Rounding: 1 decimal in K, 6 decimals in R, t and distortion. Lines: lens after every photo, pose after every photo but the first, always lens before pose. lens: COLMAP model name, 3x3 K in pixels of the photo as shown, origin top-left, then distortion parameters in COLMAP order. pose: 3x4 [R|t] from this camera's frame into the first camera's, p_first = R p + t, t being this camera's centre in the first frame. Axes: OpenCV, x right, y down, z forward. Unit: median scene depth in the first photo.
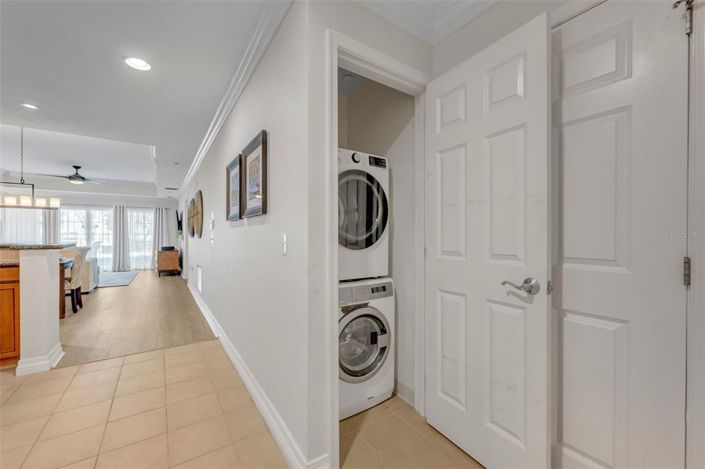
lens RADIAL K [[285.7, 0, 352.5], [0, 285.7, 234.5], [0, 0, 1]] dist [0.000596, 0.000106]
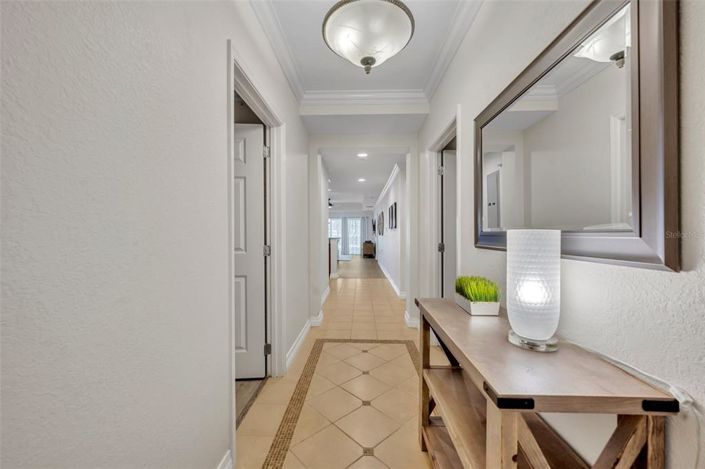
lens RADIAL K [[285.7, 0, 352.5], [0, 285.7, 234.5], [0, 0, 1]] dist [0.000596, 0.000106]
pose [[0.811616, 0.005167, -0.584168, 0.260668], [-0.002132, 0.999980, 0.005884, -0.004968], [0.584187, -0.003530, 0.811611, -0.416139]]
